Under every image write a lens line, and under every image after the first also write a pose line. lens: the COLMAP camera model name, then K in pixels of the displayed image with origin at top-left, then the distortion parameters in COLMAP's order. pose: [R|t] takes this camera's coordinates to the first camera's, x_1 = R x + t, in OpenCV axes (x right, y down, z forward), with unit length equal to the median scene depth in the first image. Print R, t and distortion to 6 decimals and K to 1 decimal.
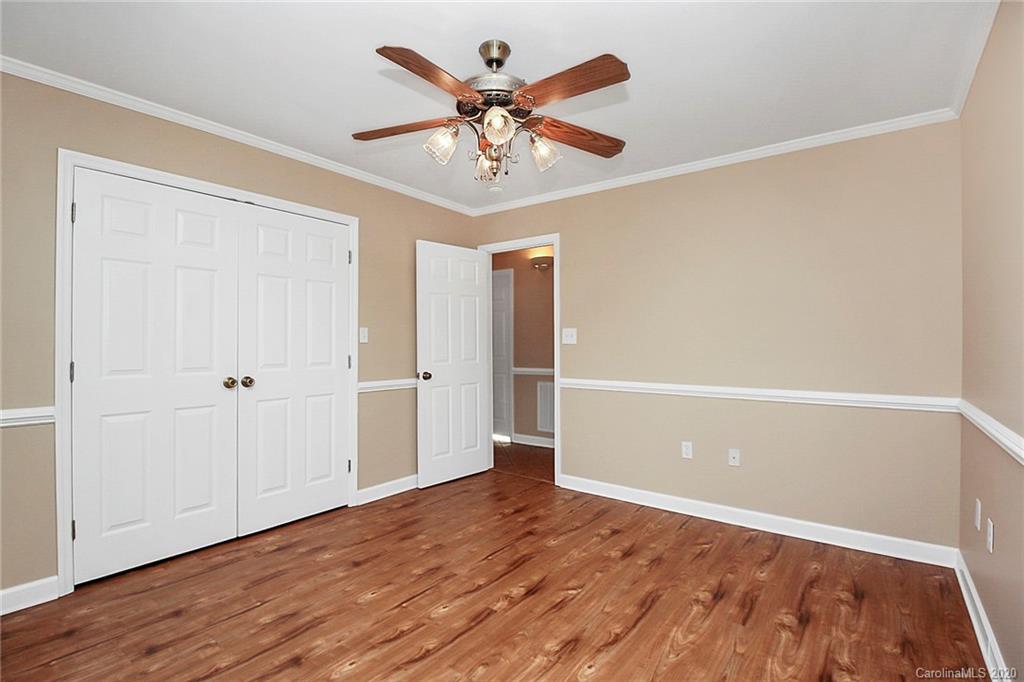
lens RADIAL K [[481.4, 0, 512.0], [0, 481.4, 341.9], [0, 0, 1]] dist [-0.003869, -0.000849]
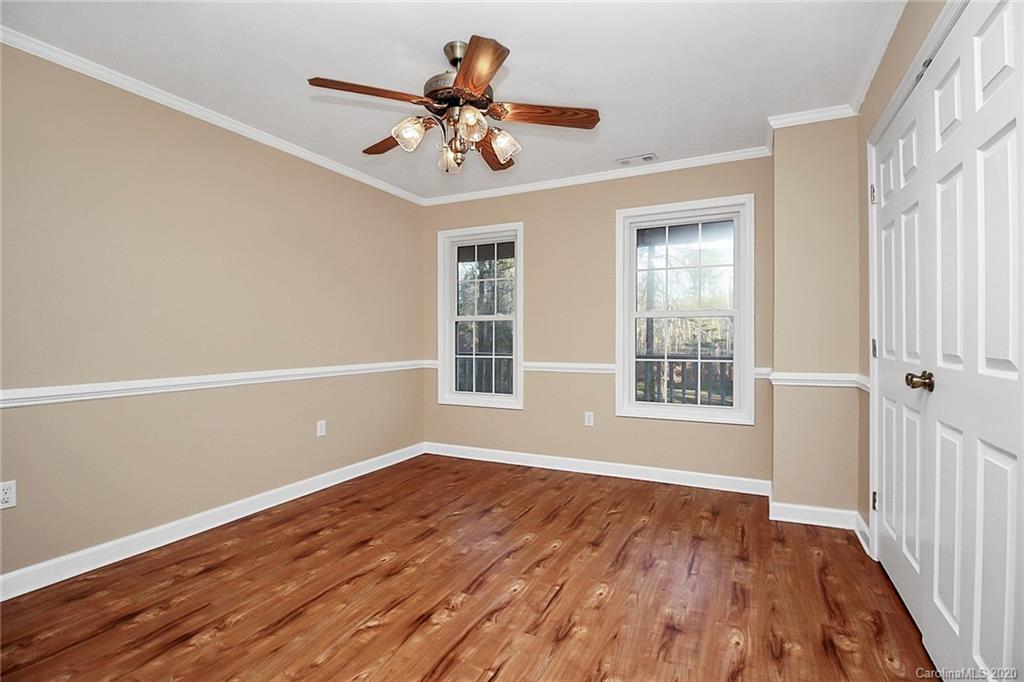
lens RADIAL K [[481.4, 0, 513.3], [0, 481.4, 337.8], [0, 0, 1]] dist [-0.003869, -0.000849]
pose [[-0.982382, 0.004023, -0.186839, 0.044292], [0.004113, 0.999992, -0.000094, 0.039448], [0.186837, -0.000861, -0.982391, 1.951087]]
